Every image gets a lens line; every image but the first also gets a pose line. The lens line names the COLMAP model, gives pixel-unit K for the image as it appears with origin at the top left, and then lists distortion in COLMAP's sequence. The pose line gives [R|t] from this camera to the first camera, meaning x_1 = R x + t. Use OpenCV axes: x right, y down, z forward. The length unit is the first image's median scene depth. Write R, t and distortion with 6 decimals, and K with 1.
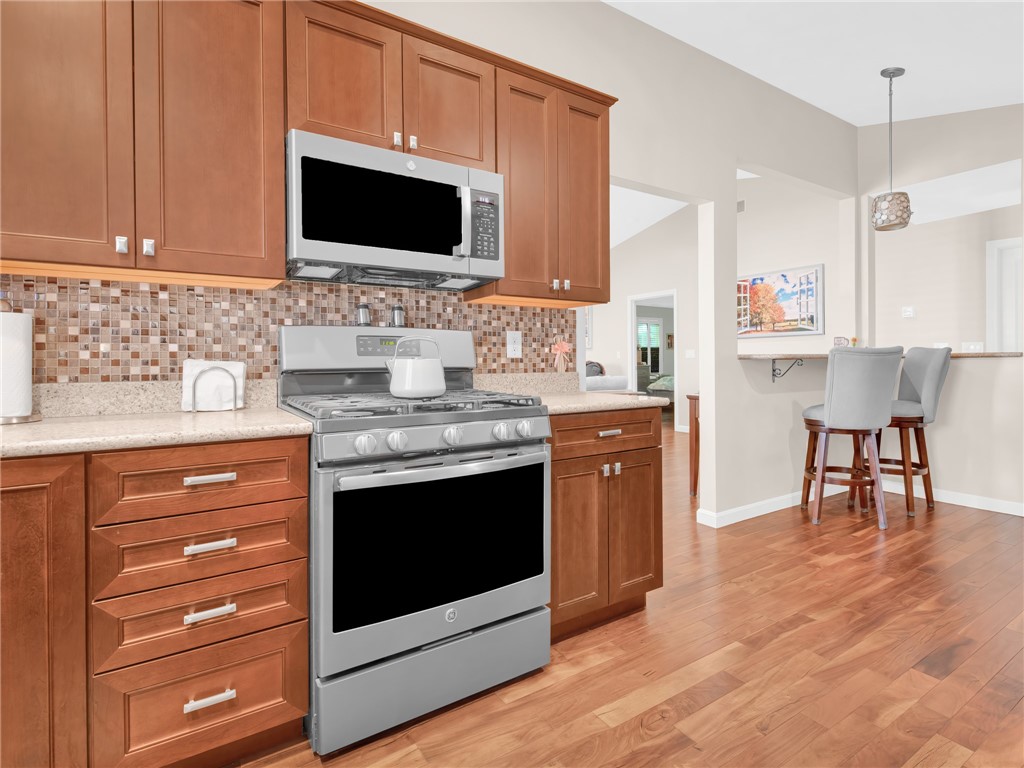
lens RADIAL K [[531.9, 0, 526.5], [0, 531.9, 368.6], [0, 0, 1]] dist [0.004260, -0.003904]
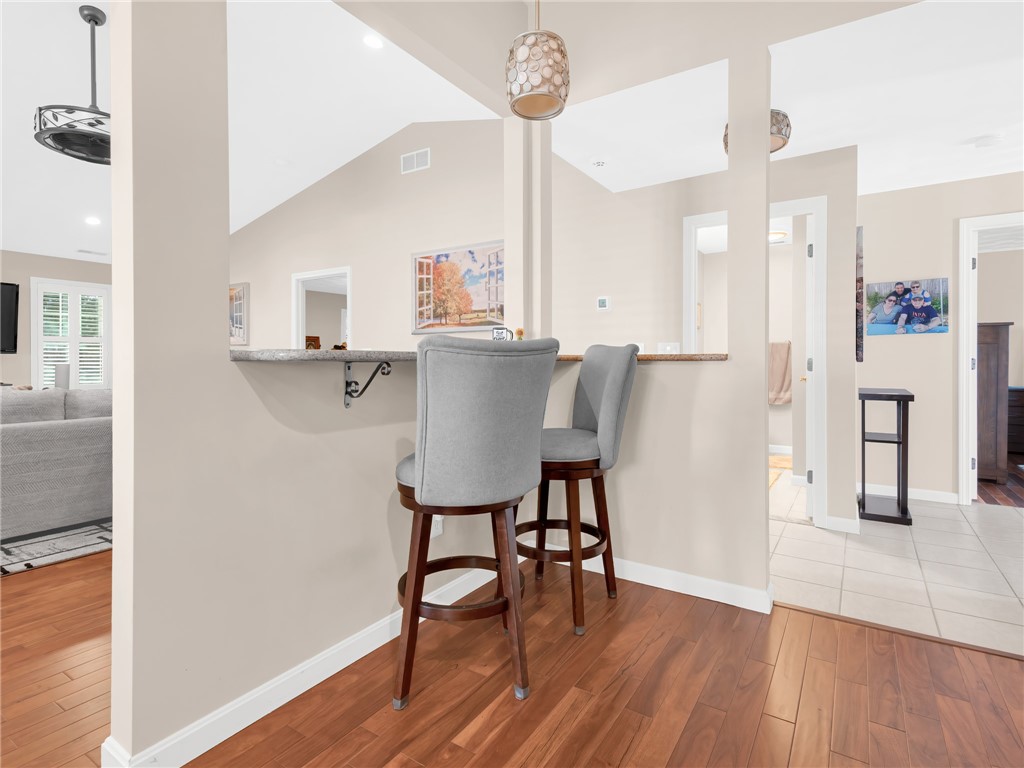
lens RADIAL K [[531.9, 0, 508.6], [0, 531.9, 374.0], [0, 0, 1]] dist [0.004260, -0.003904]
pose [[0.921631, -0.001334, 0.388064, 0.242446], [-0.001369, 0.999977, 0.006689, -0.005667], [-0.388064, -0.006696, 0.921608, 0.282855]]
